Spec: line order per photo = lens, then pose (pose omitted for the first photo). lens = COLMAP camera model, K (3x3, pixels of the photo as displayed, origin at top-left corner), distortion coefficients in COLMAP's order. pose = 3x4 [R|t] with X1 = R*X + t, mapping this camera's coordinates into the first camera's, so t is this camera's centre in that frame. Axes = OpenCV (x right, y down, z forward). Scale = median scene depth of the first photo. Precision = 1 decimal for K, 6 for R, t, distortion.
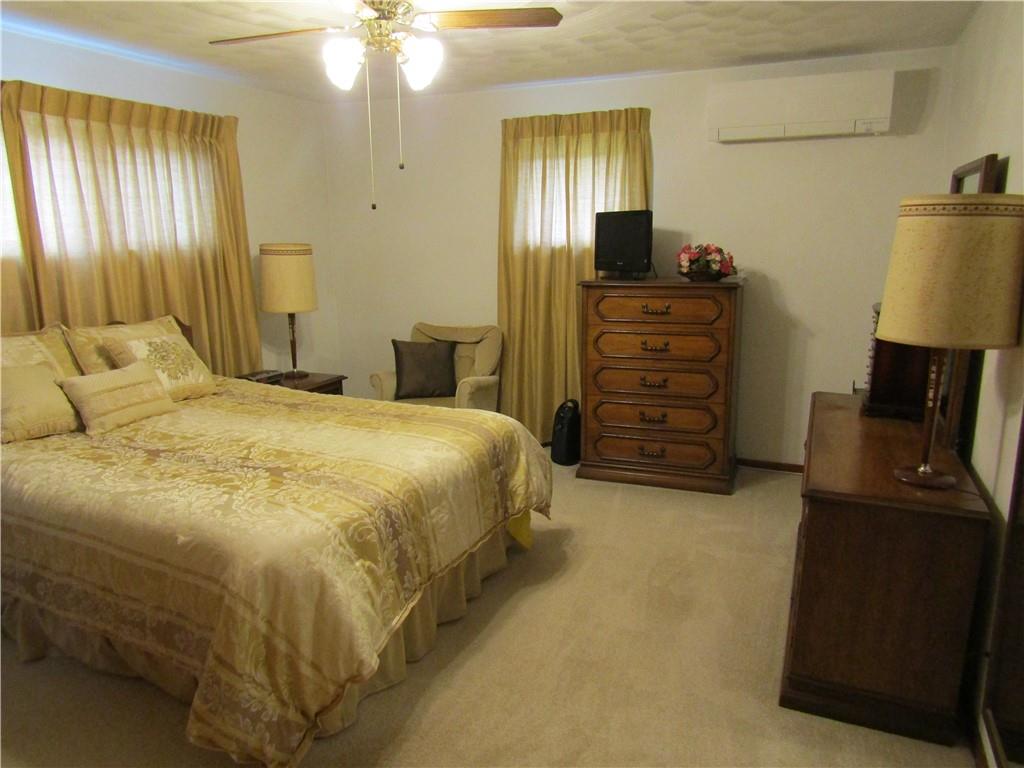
lens RADIAL K [[719.5, 0, 512.3], [0, 719.5, 386.9], [0, 0, 1]] dist [-0.003385, 0.000729]
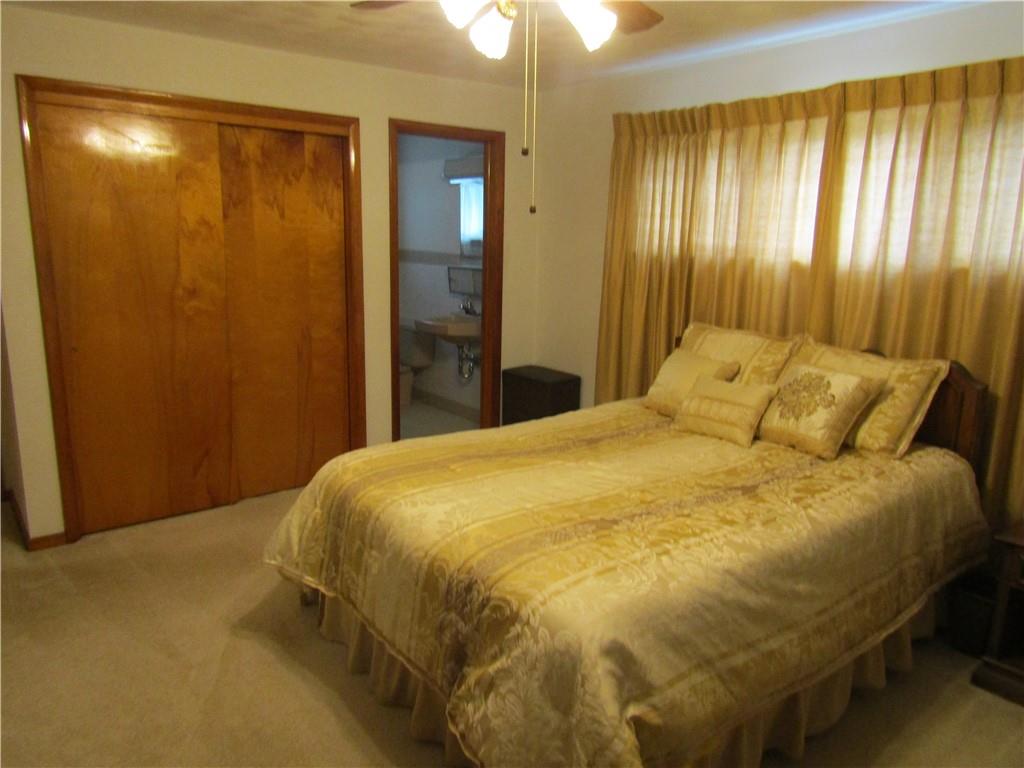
lens RADIAL K [[719.5, 0, 513.1], [0, 719.5, 380.5], [0, 0, 1]] dist [-0.003385, 0.000729]
pose [[-0.490545, 0.178994, -0.852835, 0.380568], [-0.200265, 0.929326, 0.310239, -0.255767], [0.848092, 0.322979, -0.420029, 1.101996]]
